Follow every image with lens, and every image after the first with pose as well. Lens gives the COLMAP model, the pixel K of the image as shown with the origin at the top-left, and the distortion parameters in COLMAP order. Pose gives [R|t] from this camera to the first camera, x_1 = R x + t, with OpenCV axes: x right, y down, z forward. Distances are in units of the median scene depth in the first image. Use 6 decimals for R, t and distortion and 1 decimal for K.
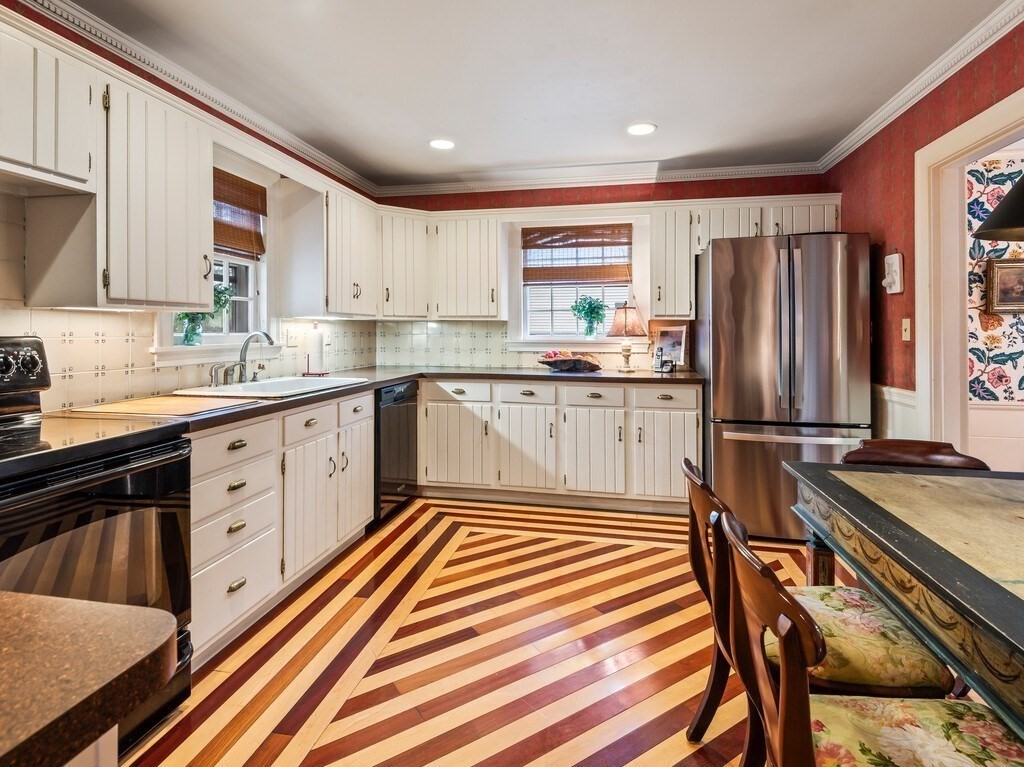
lens RADIAL K [[526.8, 0, 500.3], [0, 526.8, 345.1], [0, 0, 1]] dist [0.009848, -0.004195]
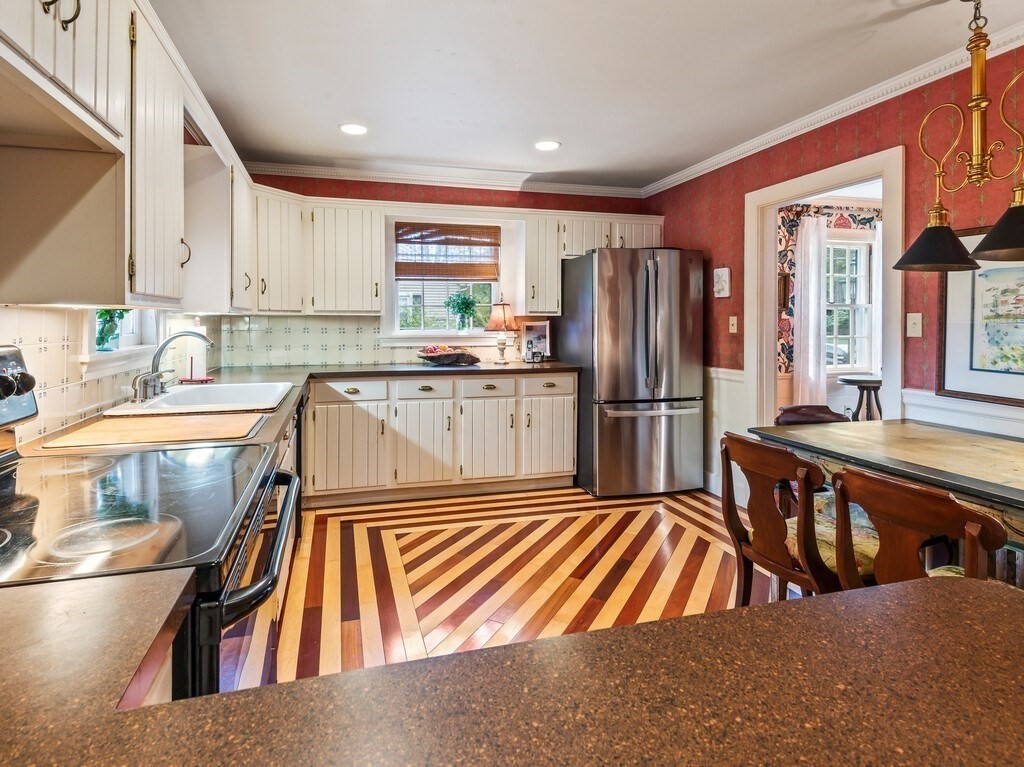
lens RADIAL K [[526.8, 0, 487.1], [0, 526.8, 337.5], [0, 0, 1]] dist [0.009848, -0.004195]
pose [[0.901315, -0.015937, 0.432870, -0.274430], [0.015302, 0.999871, 0.004950, -0.009197], [-0.432893, 0.002162, 0.901443, 0.043124]]
